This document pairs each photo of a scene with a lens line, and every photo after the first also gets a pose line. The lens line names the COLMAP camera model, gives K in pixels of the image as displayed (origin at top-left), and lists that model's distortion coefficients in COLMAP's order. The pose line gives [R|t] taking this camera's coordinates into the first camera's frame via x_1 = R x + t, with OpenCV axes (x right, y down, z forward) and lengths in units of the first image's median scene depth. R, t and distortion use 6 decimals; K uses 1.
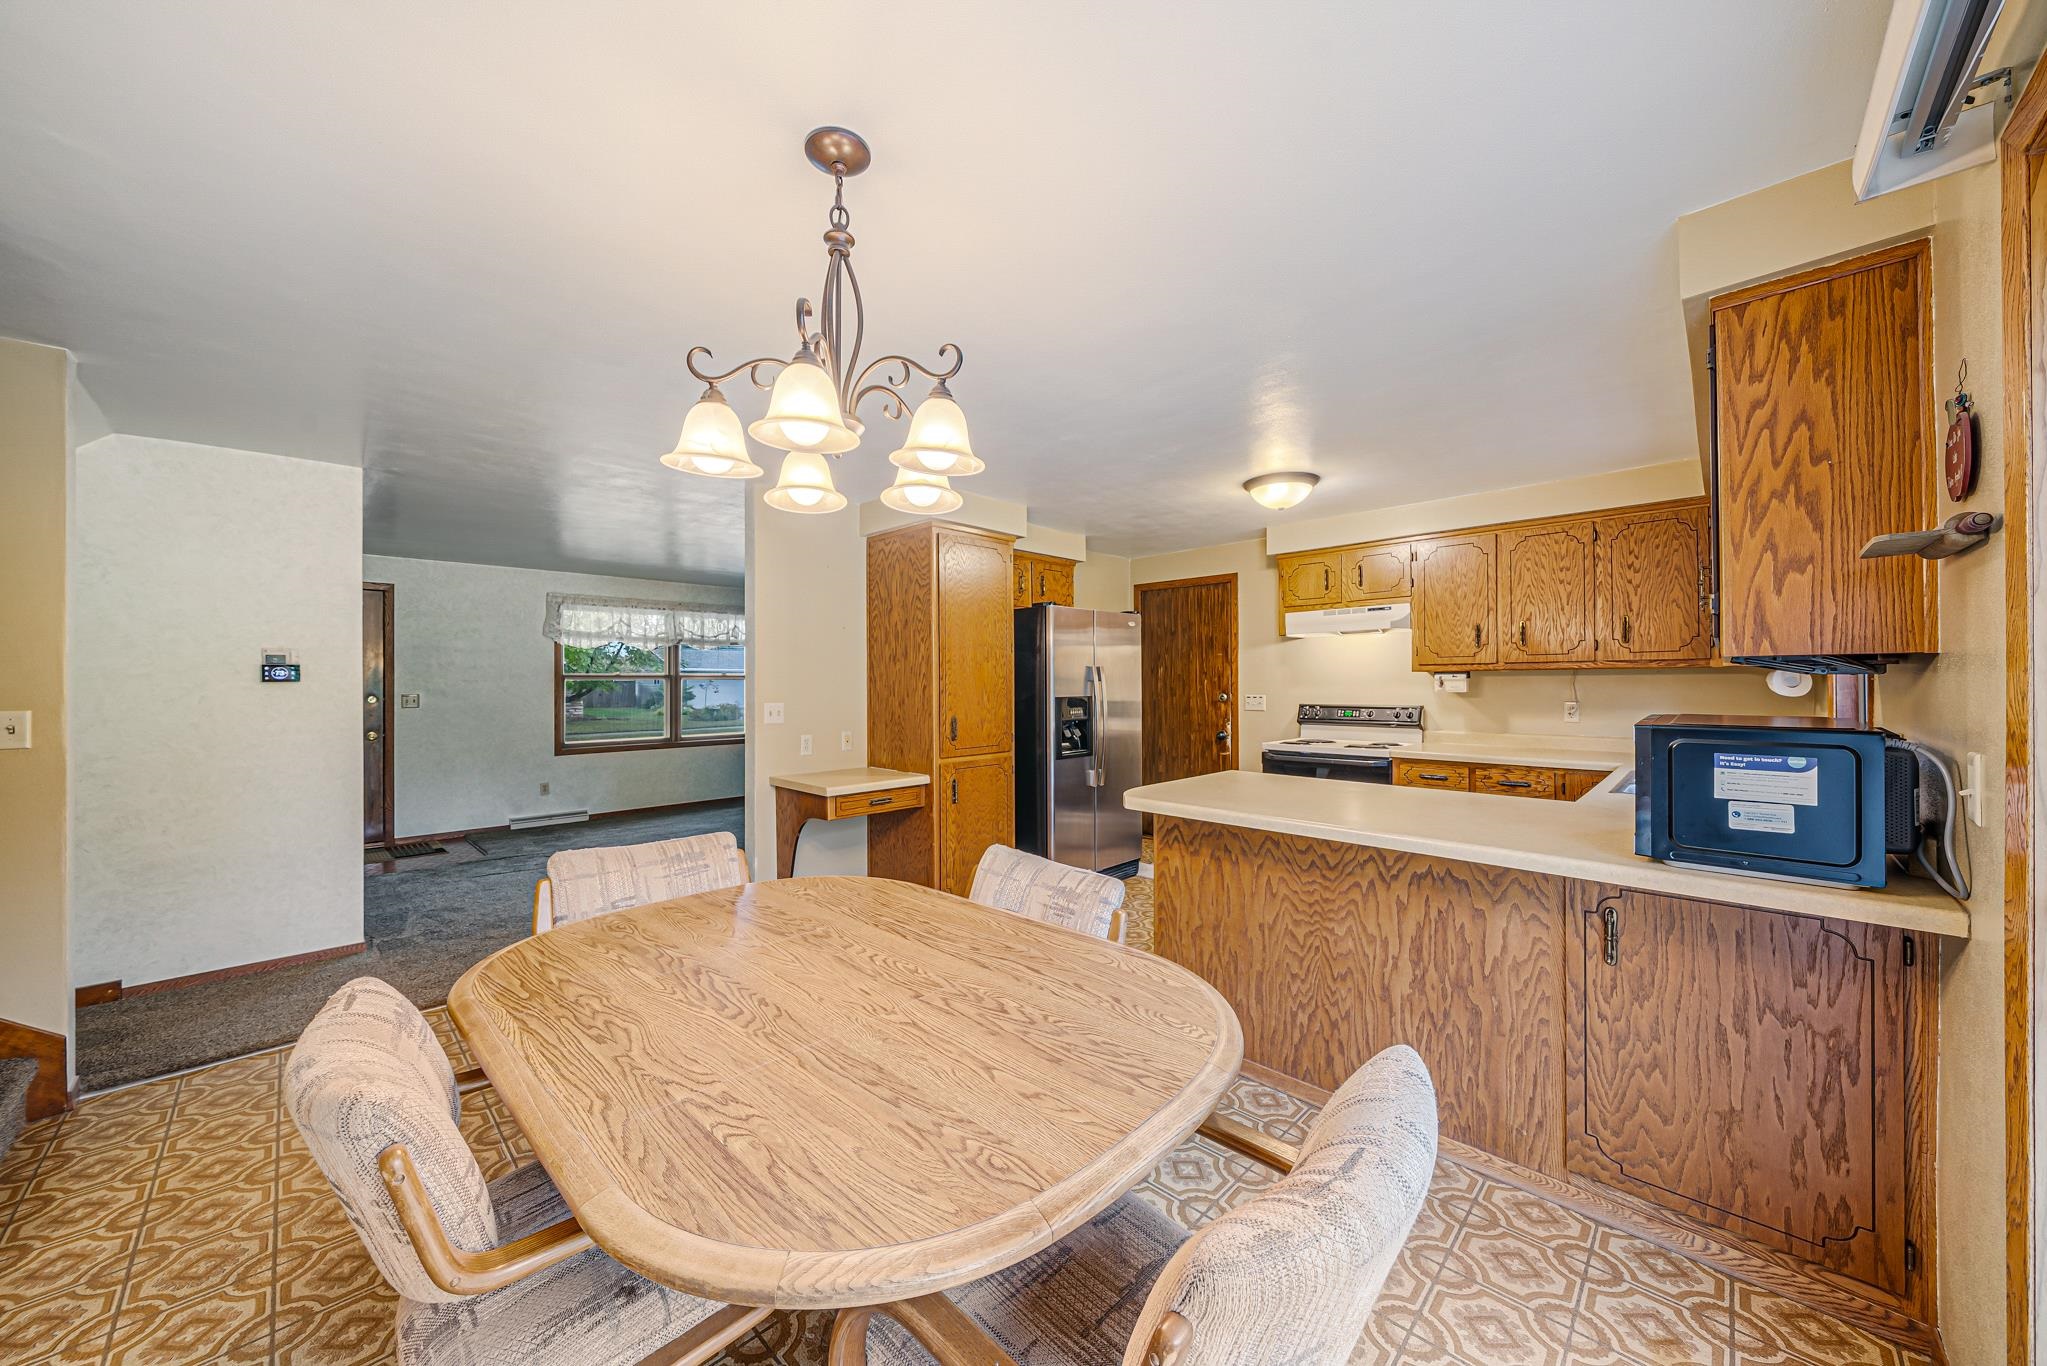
lens RADIAL K [[721.1, 0, 1011.6], [0, 721.1, 680.2], [0, 0, 1]] dist [-0.007560, 0.000013]
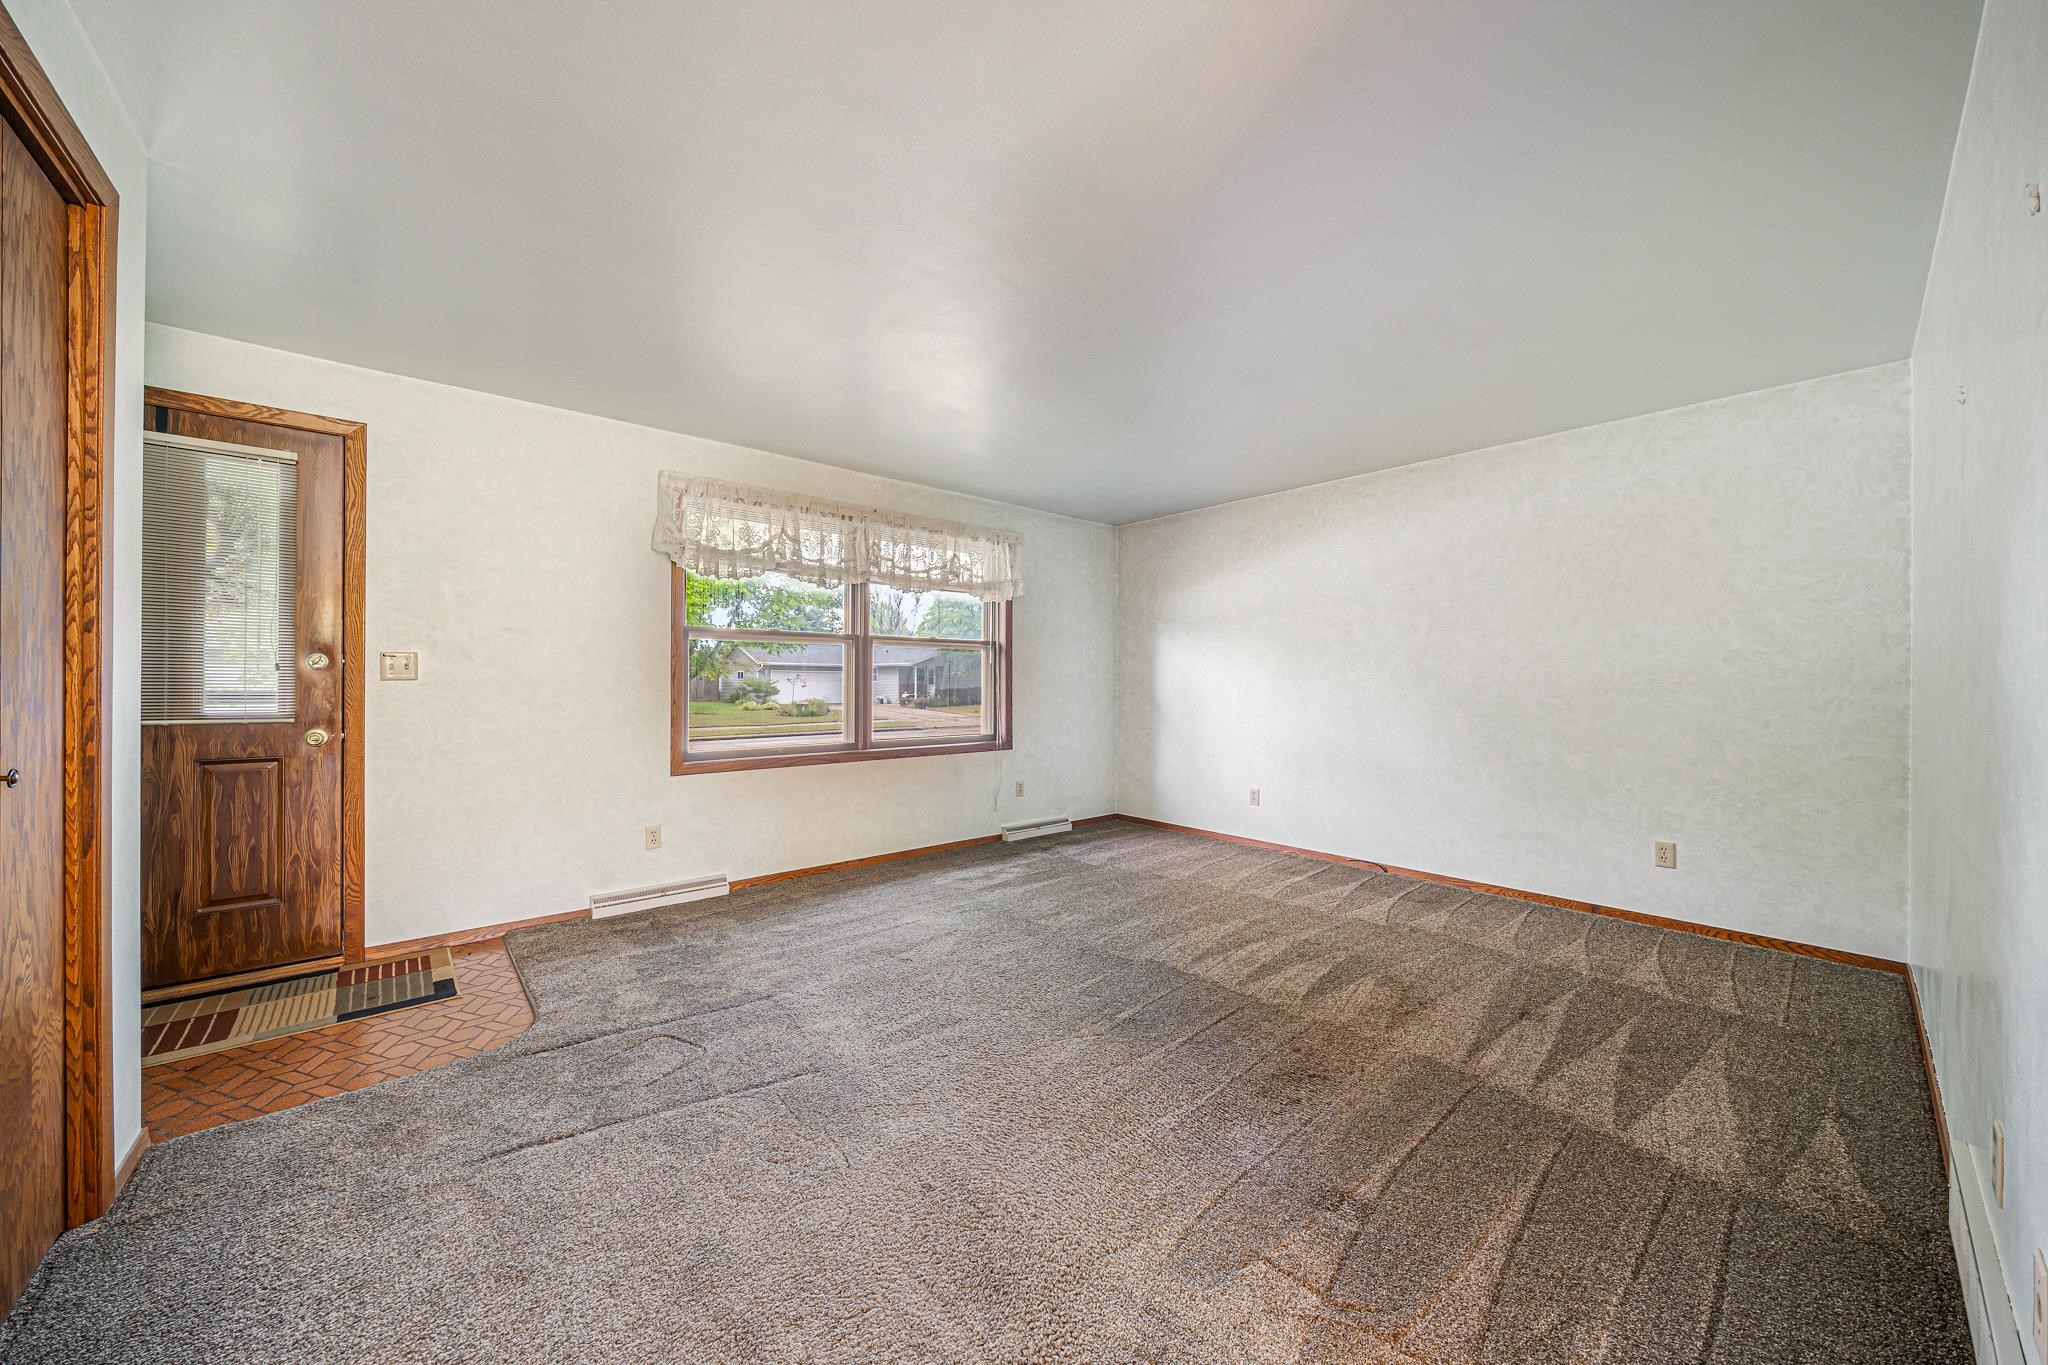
lens RADIAL K [[721.5, 0, 1025.0], [0, 721.5, 679.9], [0, 0, 1]] dist [-0.007560, 0.000013]
pose [[0.997394, 0.006071, -0.071889, -0.142914], [-0.006007, 0.999981, 0.001099, 0.013452], [0.071894, -0.000665, 0.997412, 0.206315]]
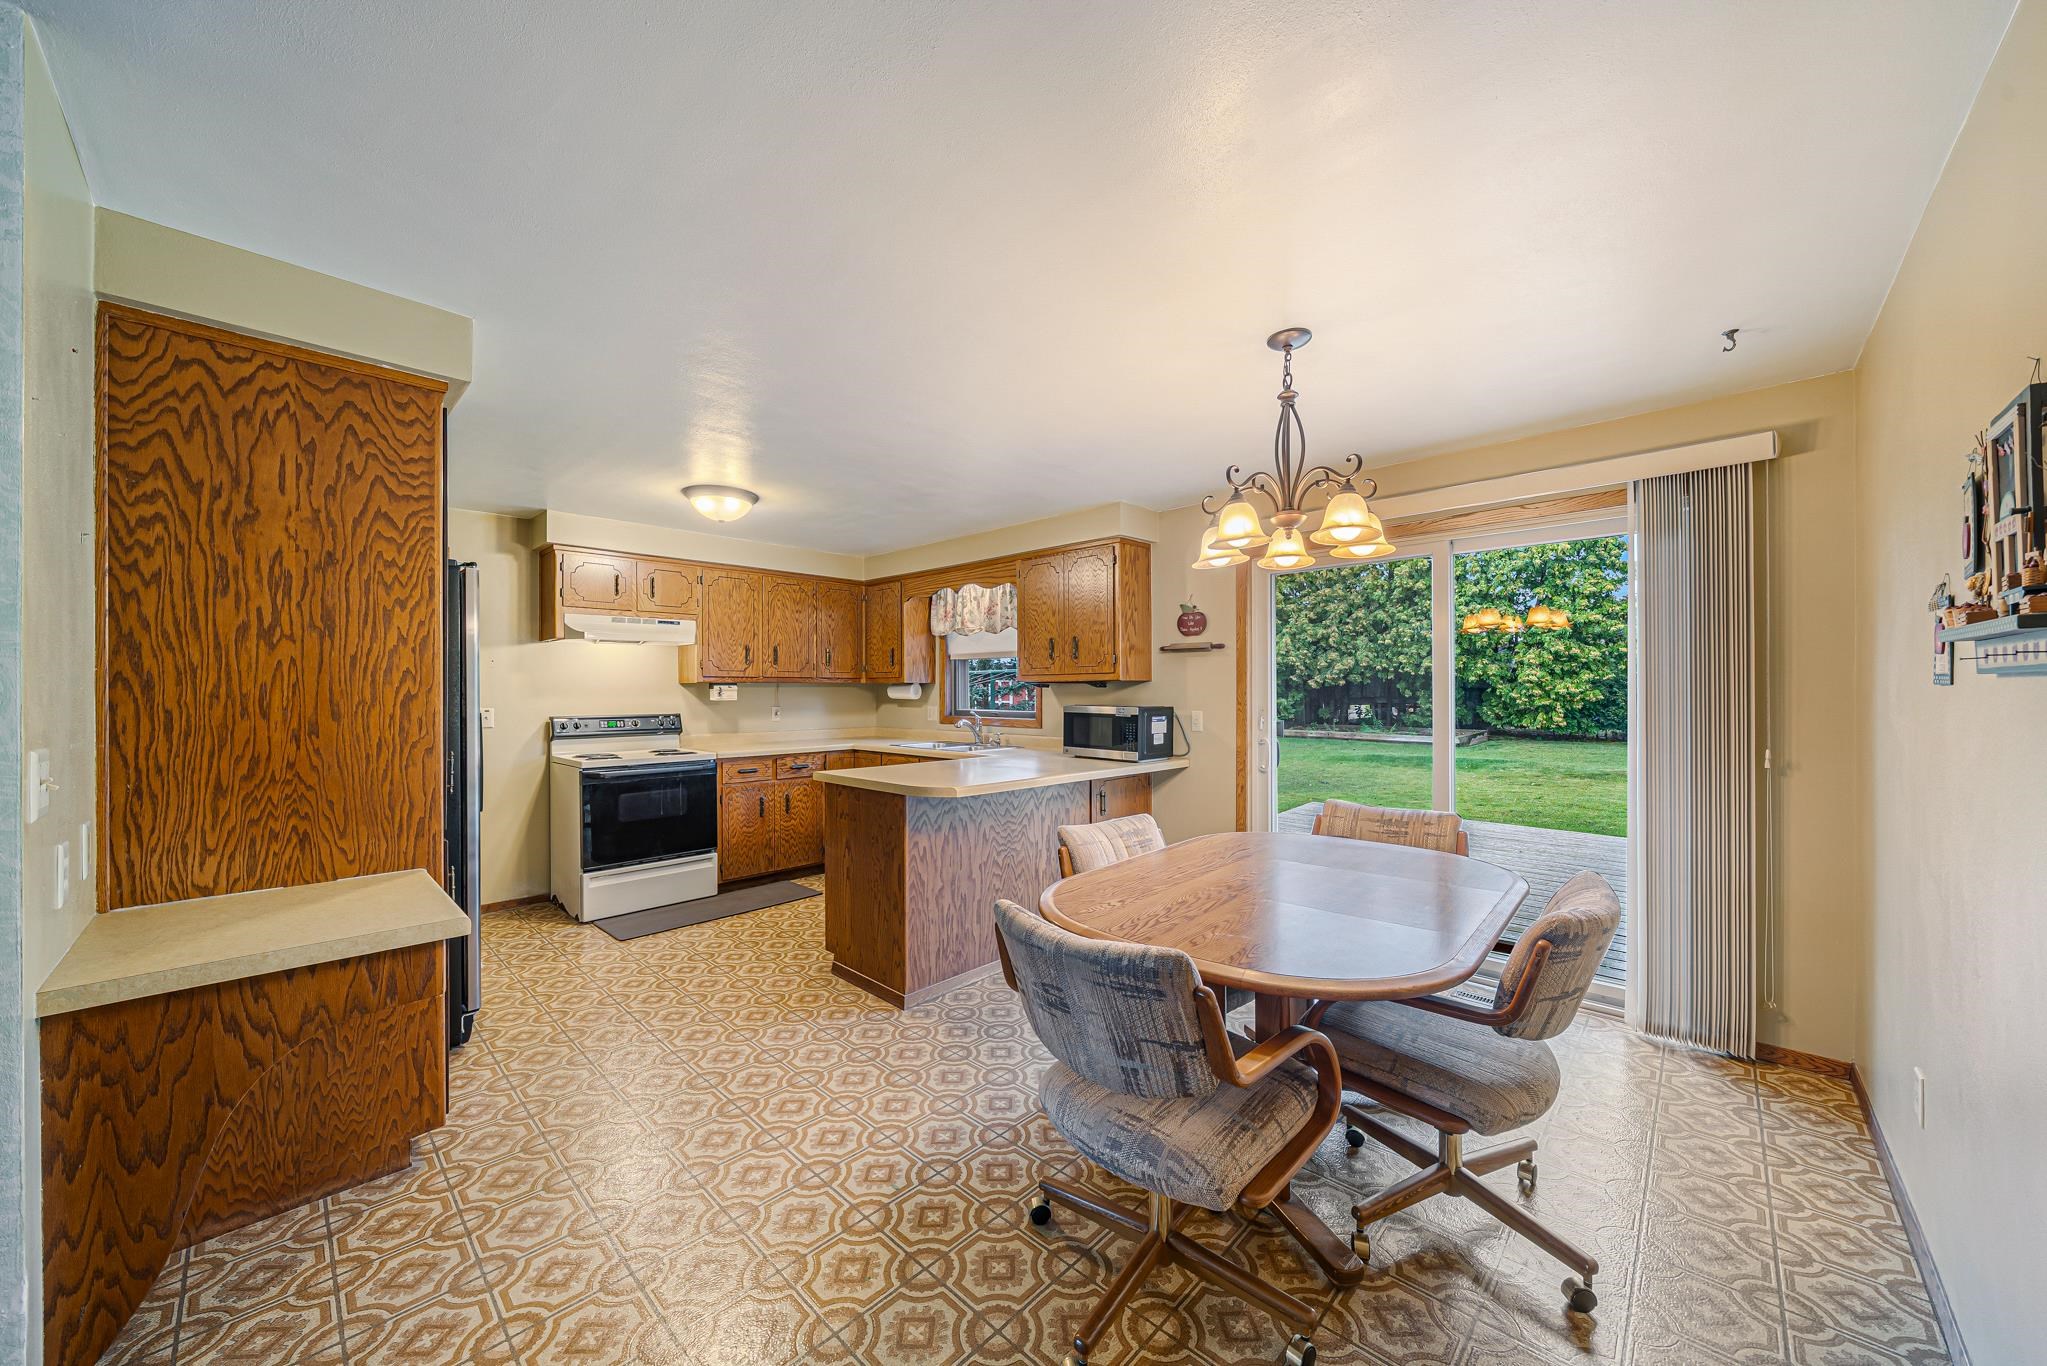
lens RADIAL K [[721.1, 0, 1020.6], [0, 721.1, 689.5], [0, 0, 1]] dist [-0.007560, 0.000013]
pose [[-0.020253, 0.006144, 0.999776, -0.673766], [-0.000028, 0.999981, -0.006146, 0.006913], [-0.999795, -0.000152, -0.020252, 0.613897]]
